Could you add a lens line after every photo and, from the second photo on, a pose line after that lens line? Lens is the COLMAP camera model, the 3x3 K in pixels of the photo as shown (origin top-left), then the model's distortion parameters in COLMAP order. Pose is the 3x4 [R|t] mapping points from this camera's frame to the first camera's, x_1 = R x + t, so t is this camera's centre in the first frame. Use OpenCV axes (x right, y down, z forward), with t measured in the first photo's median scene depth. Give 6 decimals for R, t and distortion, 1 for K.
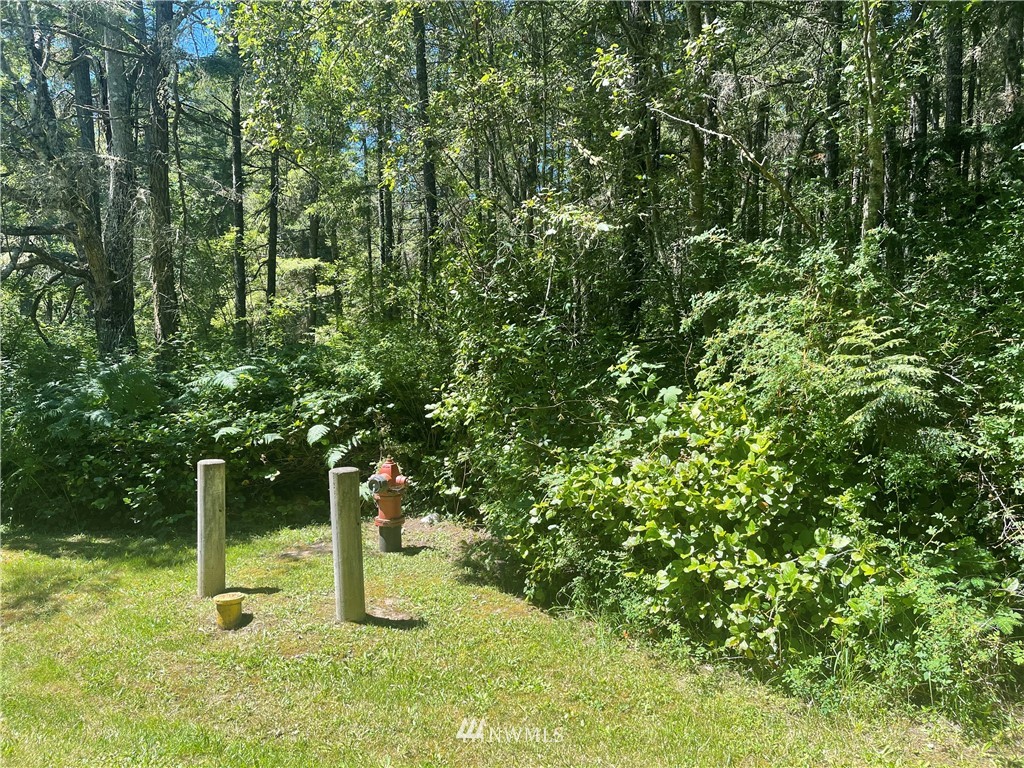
lens RADIAL K [[779.2, 0, 516.5], [0, 779.2, 390.8], [0, 0, 1]] dist [0.103545, -0.121037]
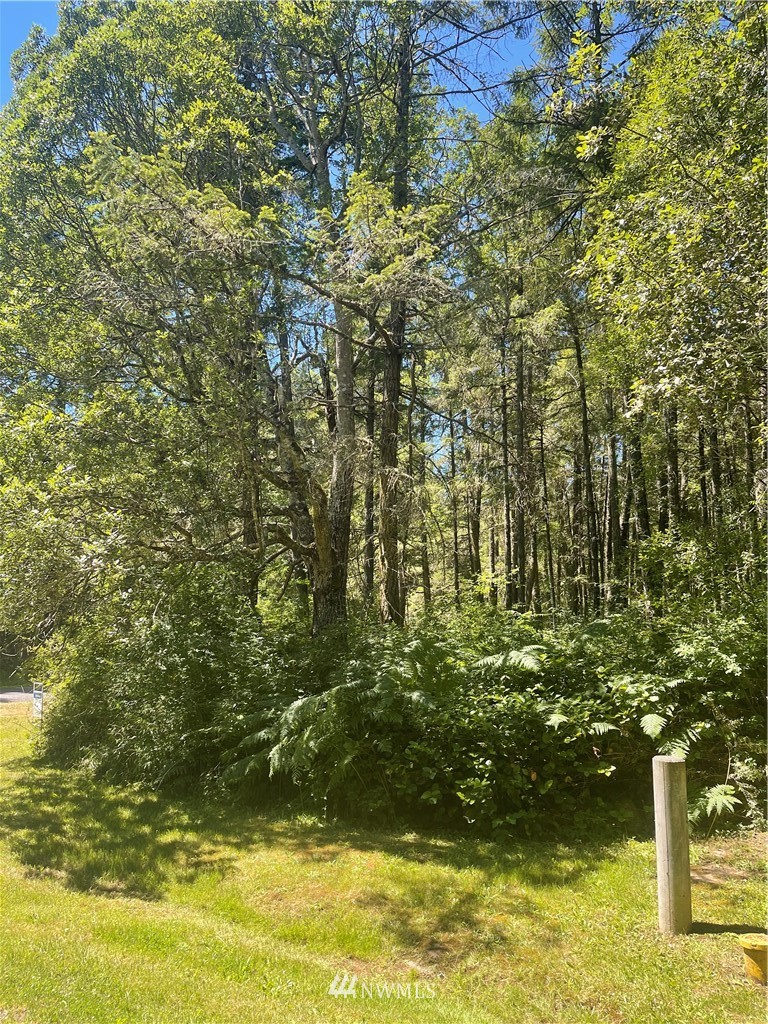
lens RADIAL K [[779.2, 0, 384.0], [0, 779.2, 512.0], [0, 0, 1]] dist [0.103545, -0.121037]
pose [[0.985140, -0.021763, -0.170368, -0.398014], [-0.012864, 0.979804, -0.199548, 0.002009], [0.171270, 0.198774, 0.964964, 0.050386]]
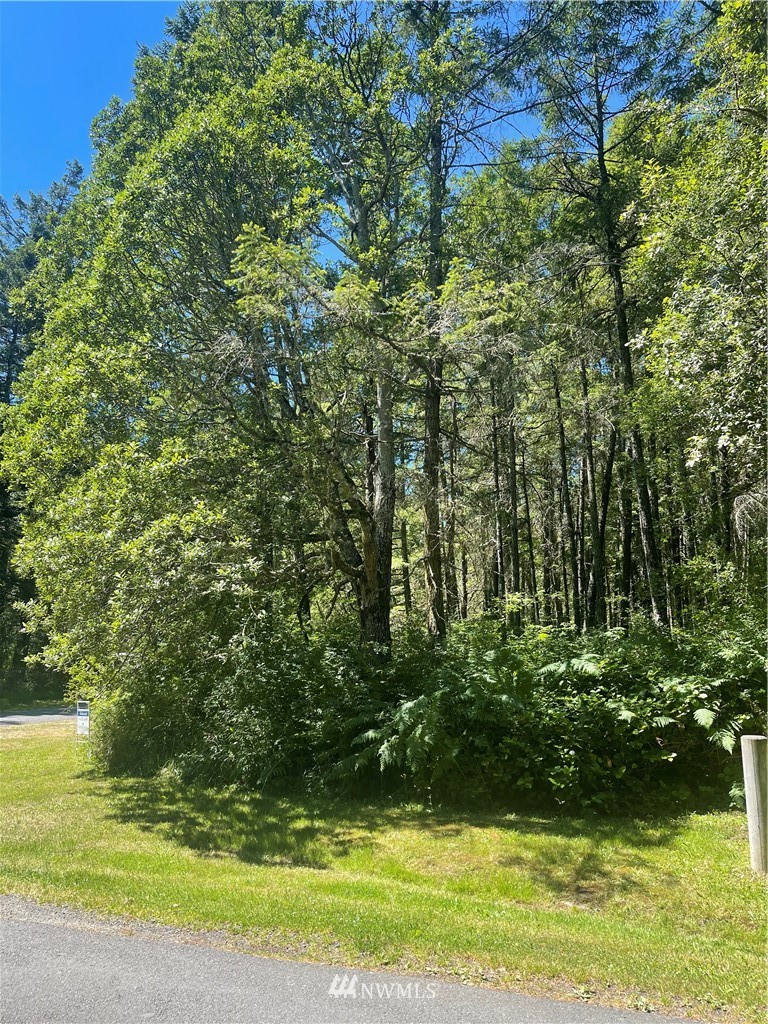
lens RADIAL K [[793.8, 0, 384.7], [0, 793.8, 499.8], [0, 0, 1]] dist [0.064096, -0.000933]
pose [[0.995582, -0.029793, -0.089043, -0.580463], [0.008044, 0.971901, -0.235251, 0.021640], [0.093550, 0.233495, 0.967847, -0.152231]]
